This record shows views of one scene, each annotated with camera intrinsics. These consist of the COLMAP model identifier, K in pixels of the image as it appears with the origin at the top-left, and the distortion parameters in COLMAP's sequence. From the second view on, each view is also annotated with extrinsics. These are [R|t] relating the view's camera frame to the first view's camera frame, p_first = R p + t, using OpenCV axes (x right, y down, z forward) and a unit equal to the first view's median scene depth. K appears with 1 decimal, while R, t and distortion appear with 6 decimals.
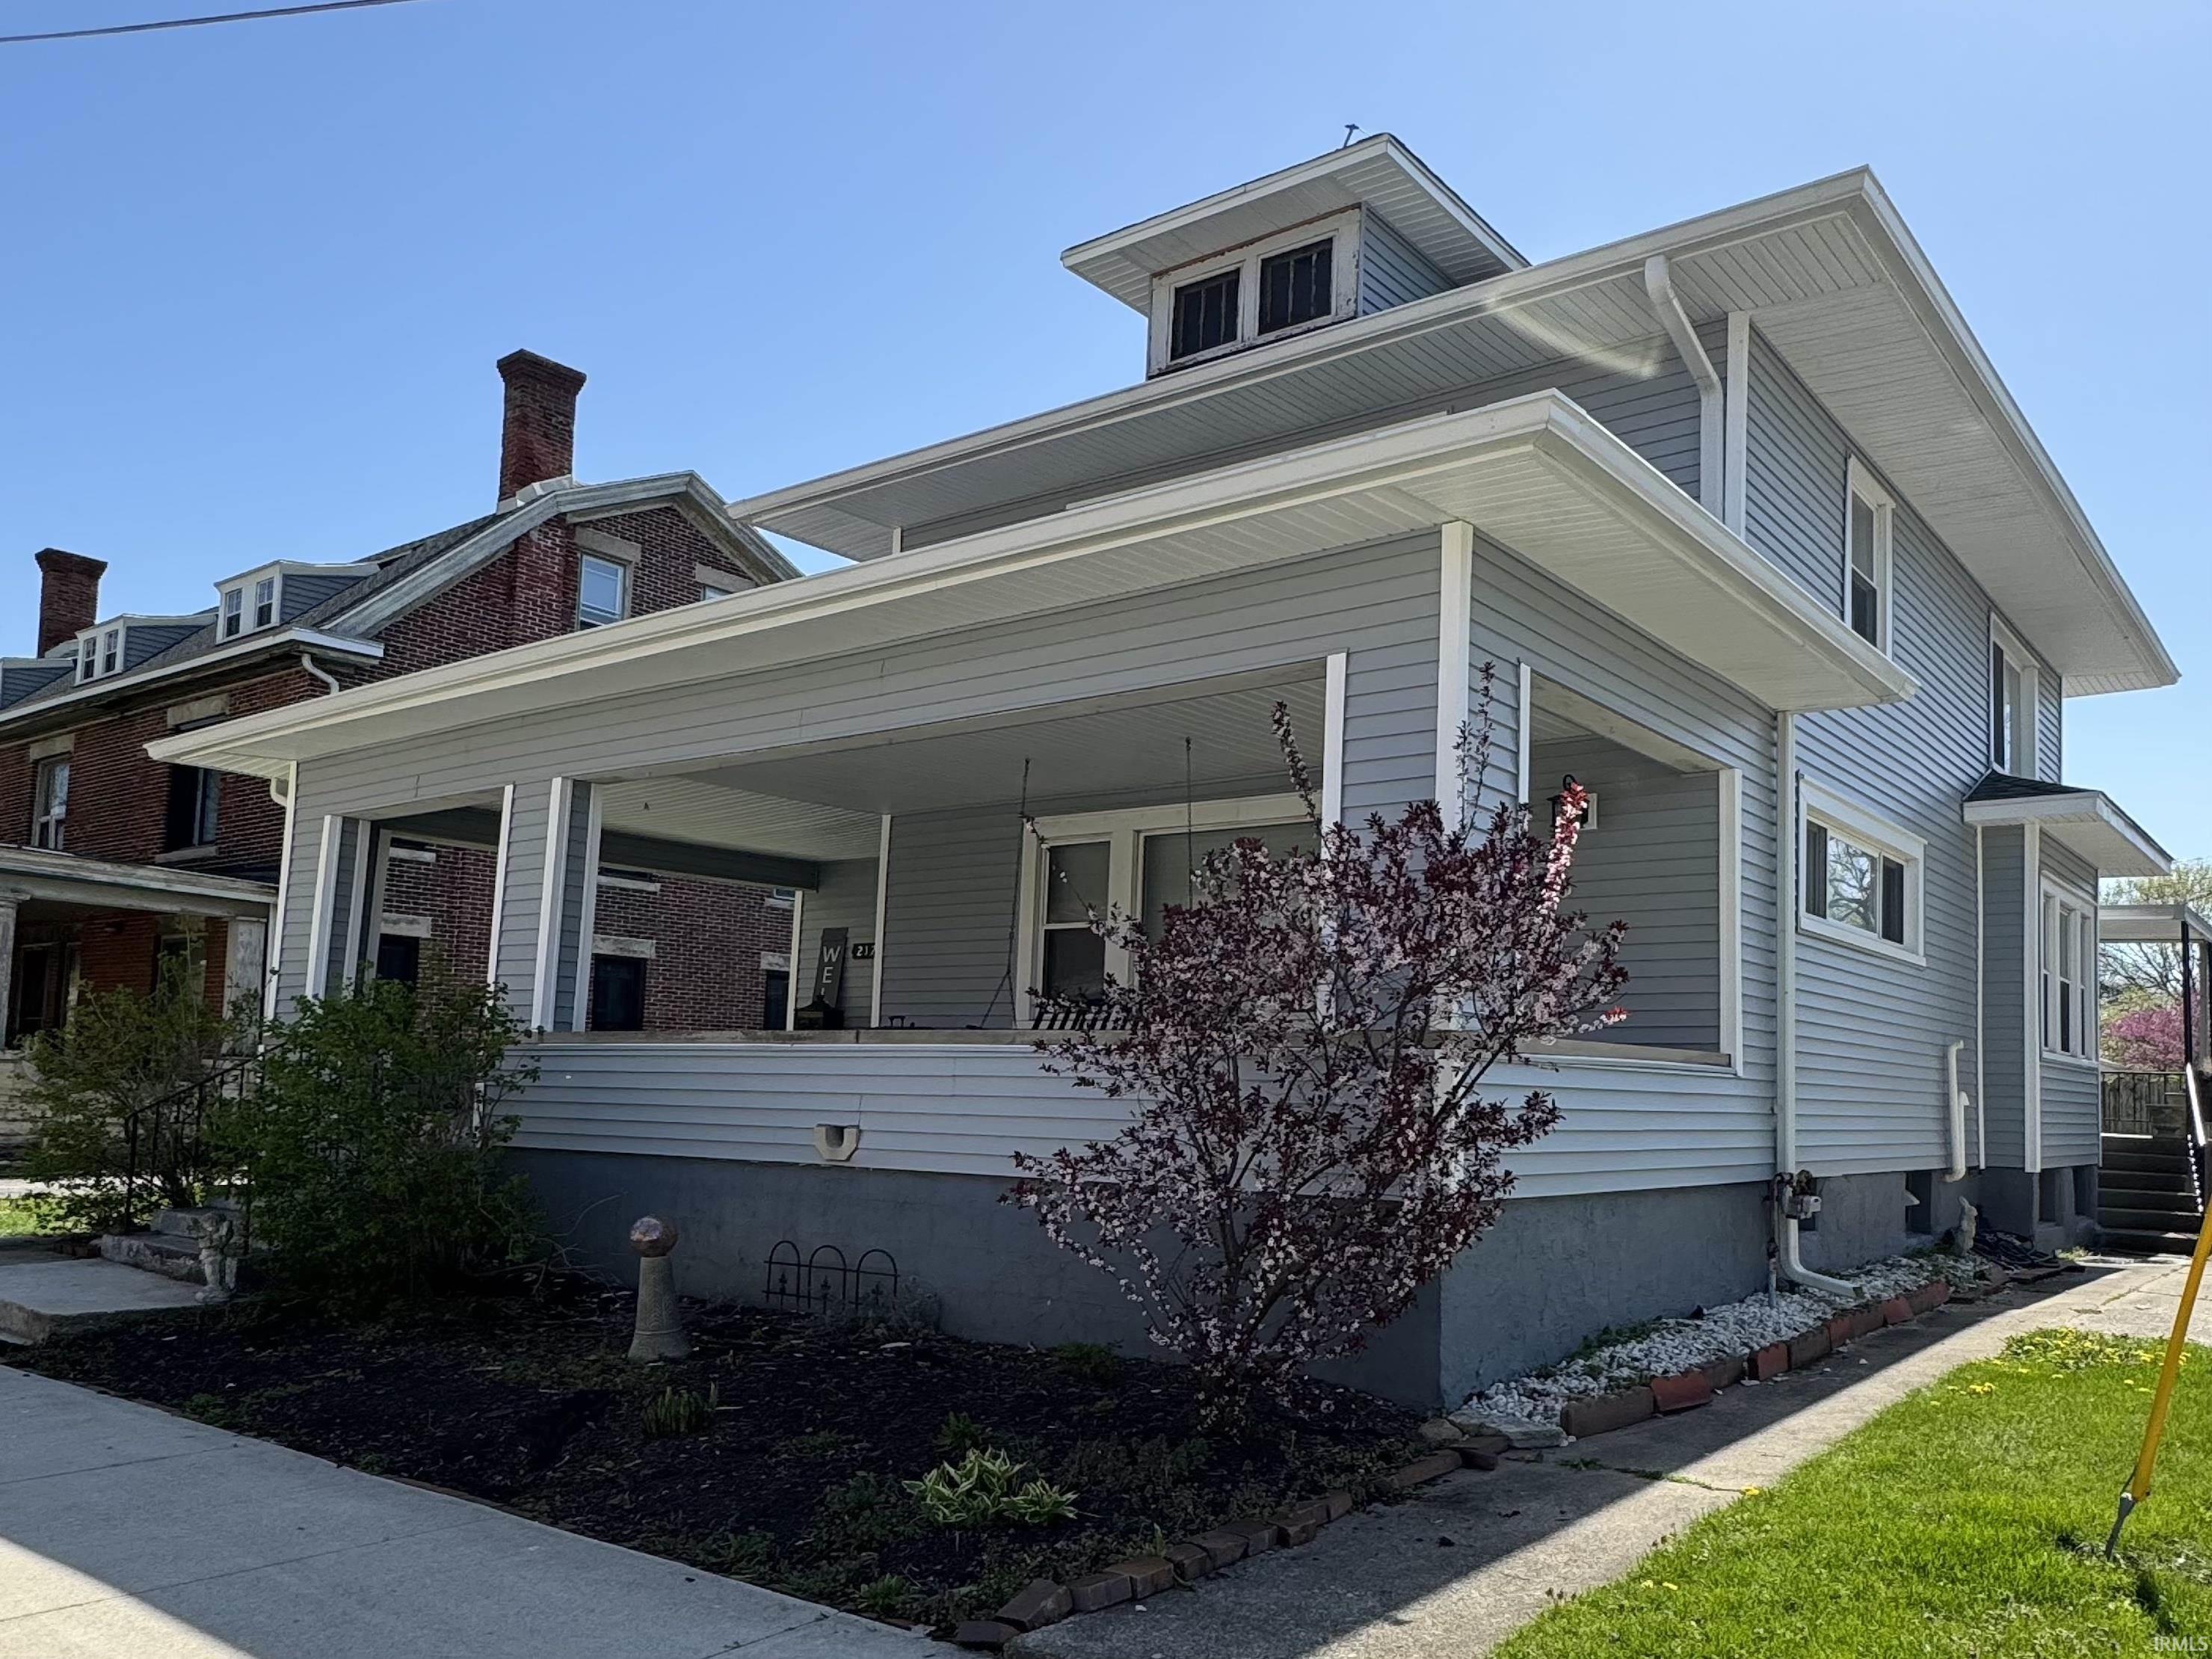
lens RADIAL K [[1218.6, 0, 1106.1], [0, 1218.6, 960.6], [0, 0, 1]] dist [-0.001935, 0.001150]
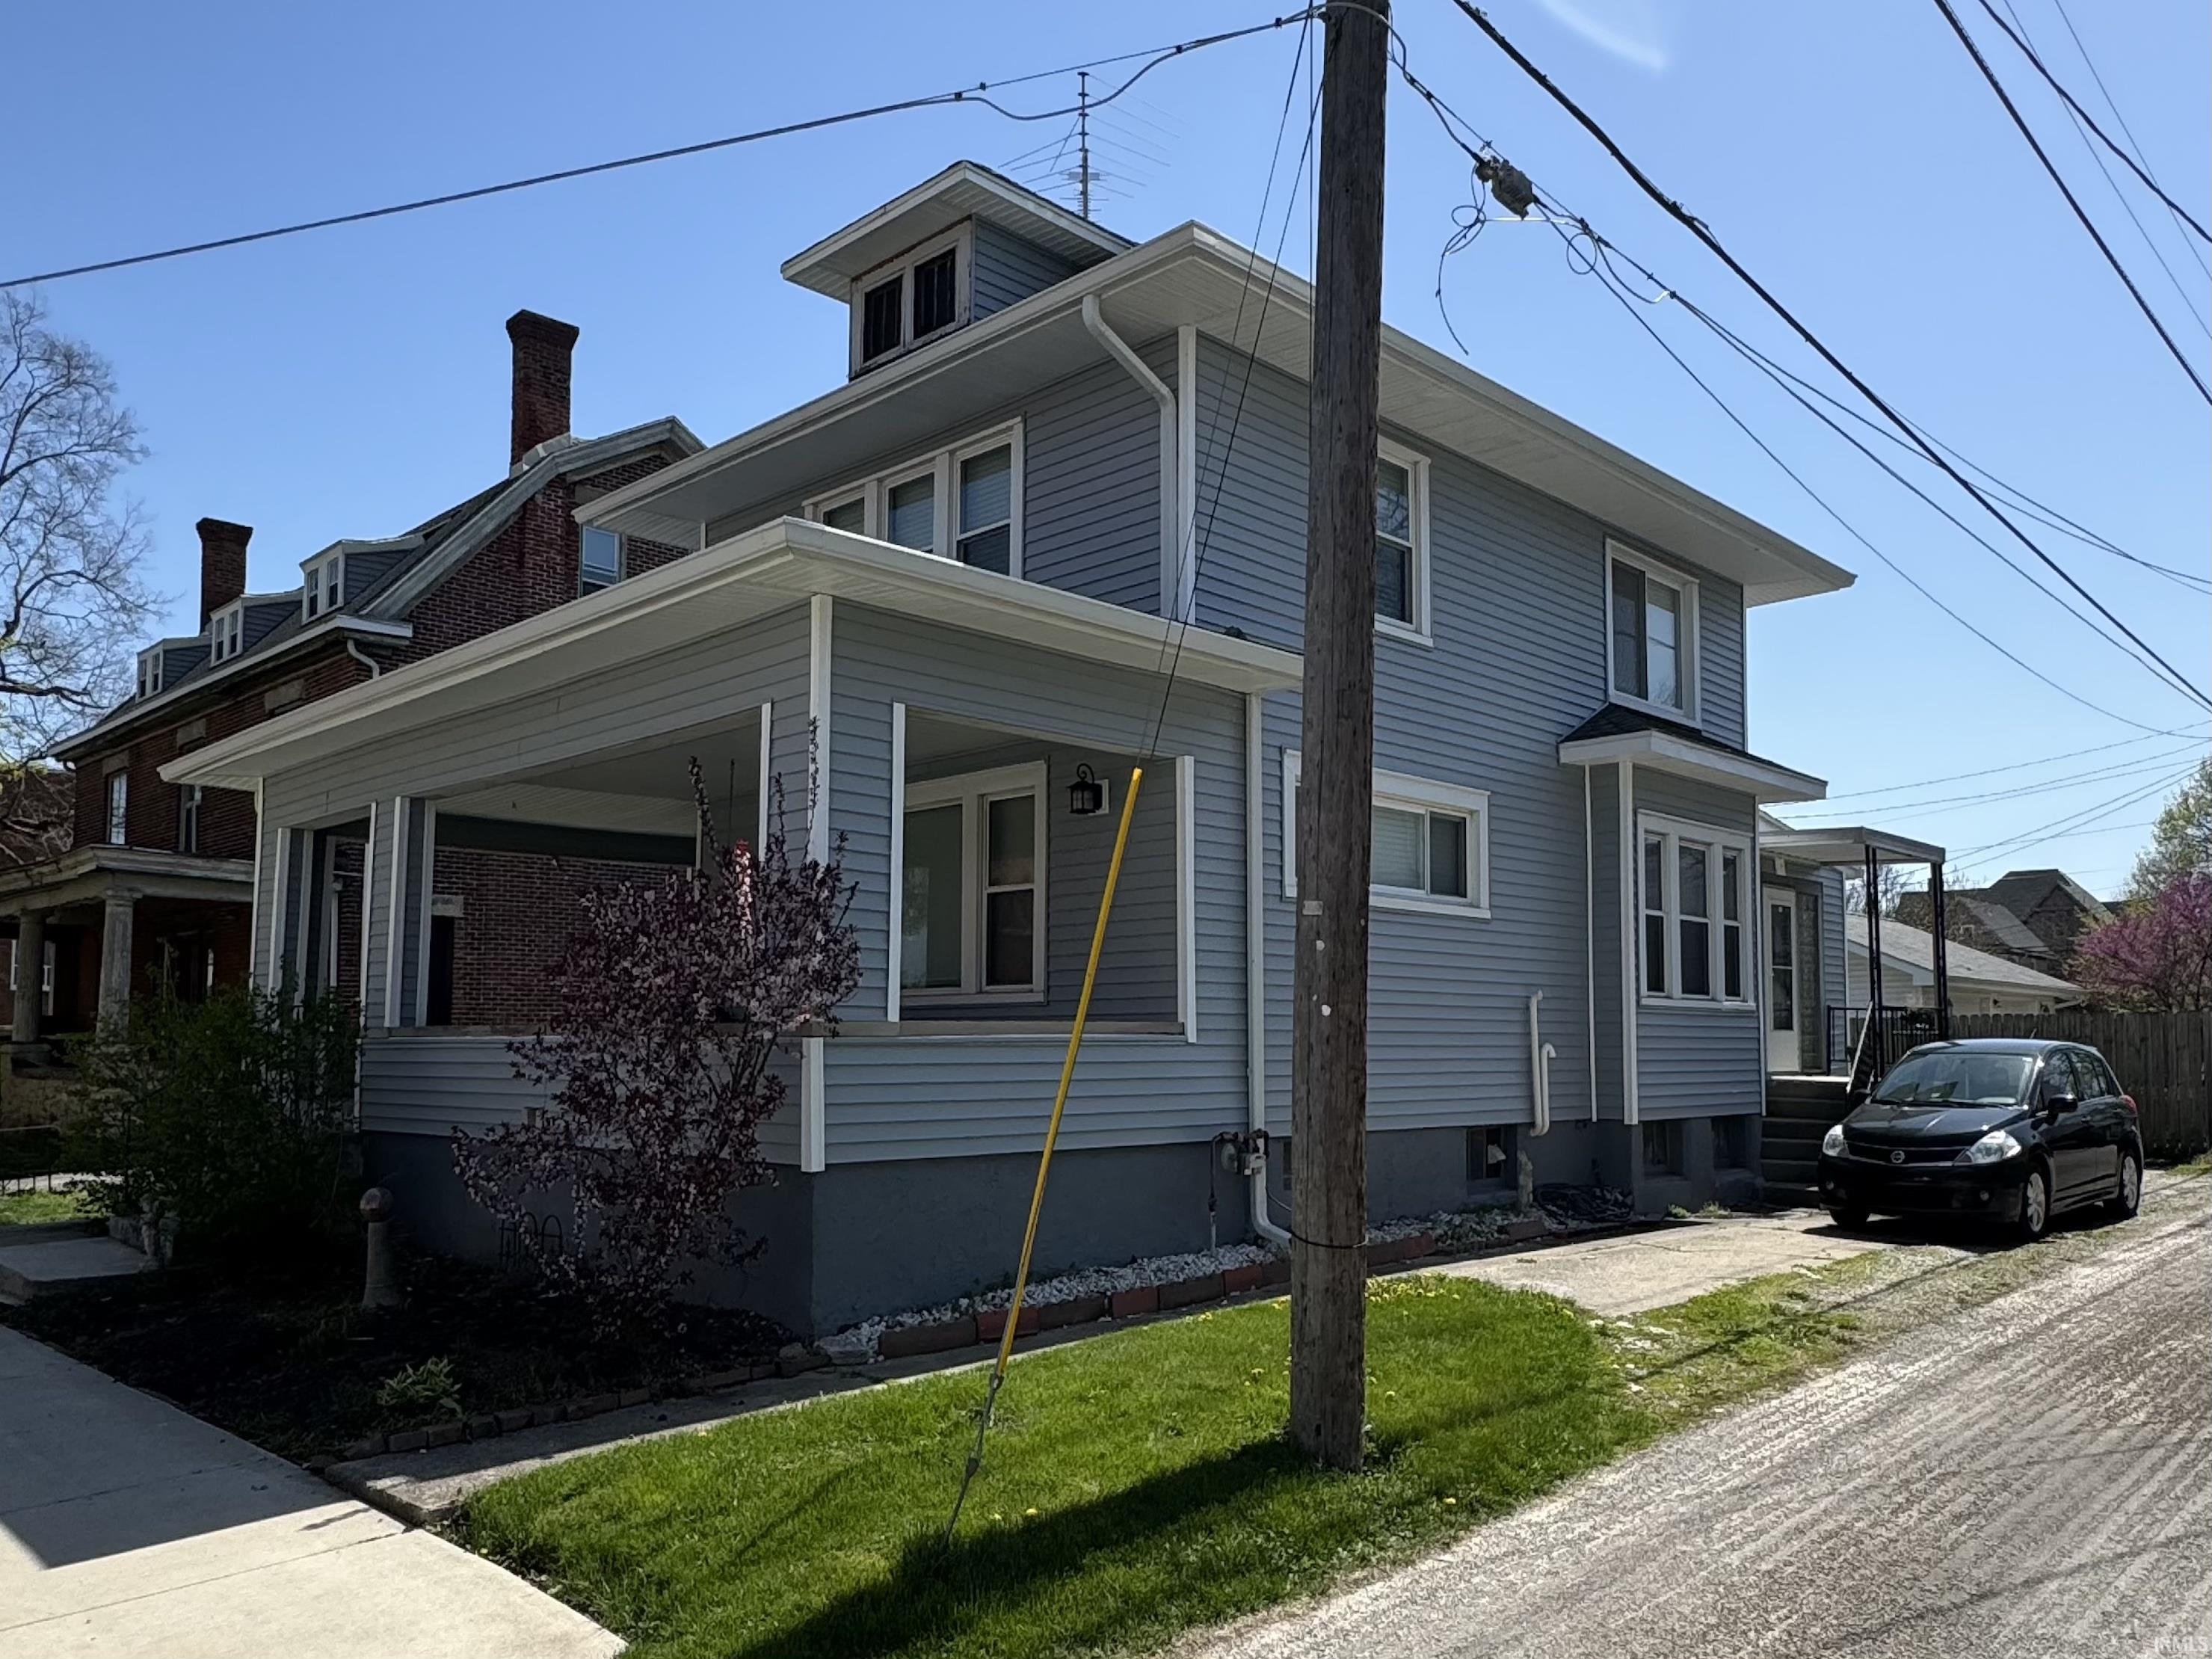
lens RADIAL K [[1592.4, 0, 1106.0], [0, 1592.4, 829.5], [0, 0, 1]] dist [-0.000386, -0.002553]
pose [[0.968716, -0.067505, -0.238813, 0.456268], [0.062135, 0.997618, -0.029955, -0.032197], [0.240266, 0.014179, 0.970604, -0.222735]]
